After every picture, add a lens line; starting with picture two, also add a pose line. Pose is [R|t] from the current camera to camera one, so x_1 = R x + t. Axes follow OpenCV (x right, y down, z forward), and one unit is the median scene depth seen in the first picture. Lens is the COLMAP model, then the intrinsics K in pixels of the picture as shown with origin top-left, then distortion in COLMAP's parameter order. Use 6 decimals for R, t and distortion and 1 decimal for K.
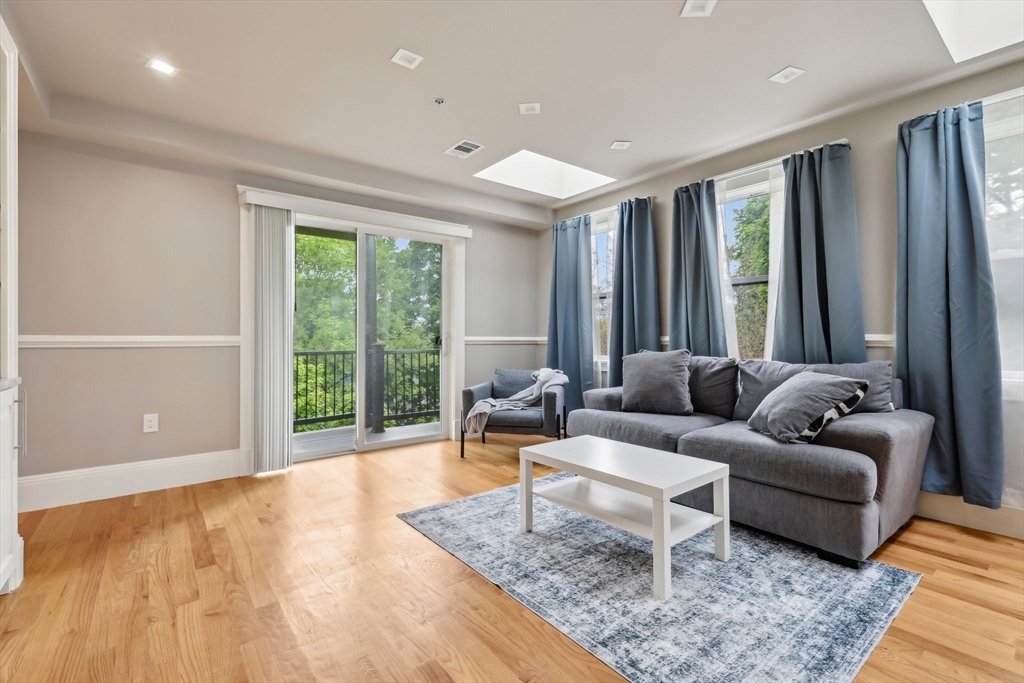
lens RADIAL K [[452.0, 0, 512.0], [0, 452.0, 341.5], [0, 0, 1]] dist [0.024048, -0.000131]
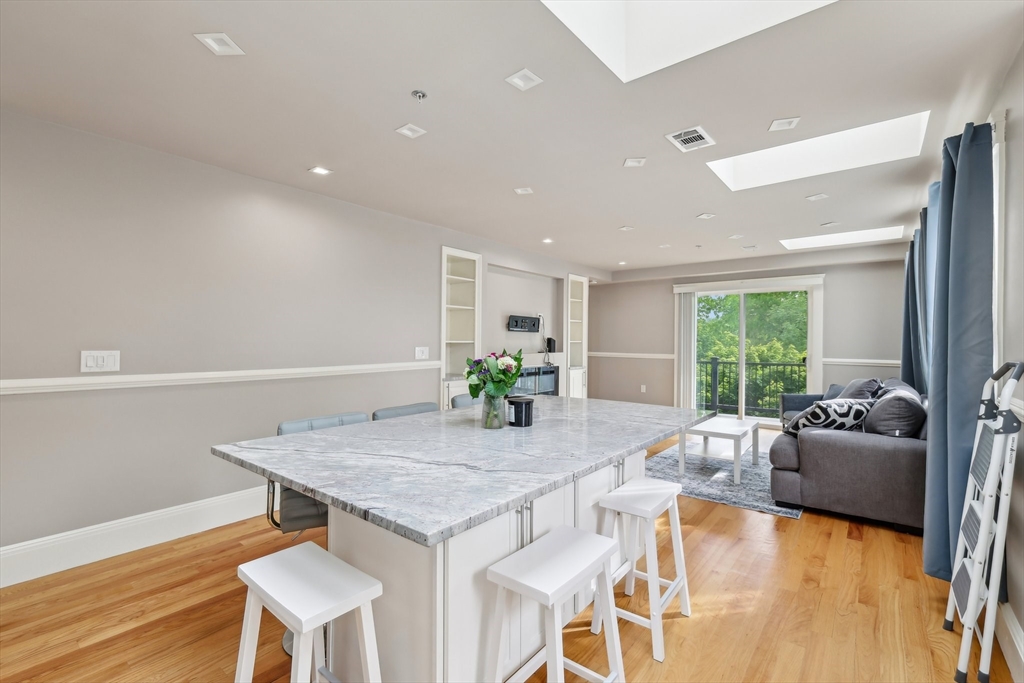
lens RADIAL K [[450.1, 0, 512.0], [0, 450.1, 341.5], [0, 0, 1]] dist [0.000771, 0.000073]
pose [[0.216972, 0.009070, -0.976136, 2.214841], [-0.017045, 0.999840, 0.005502, -0.120315], [0.976029, 0.015444, 0.217092, -0.358464]]
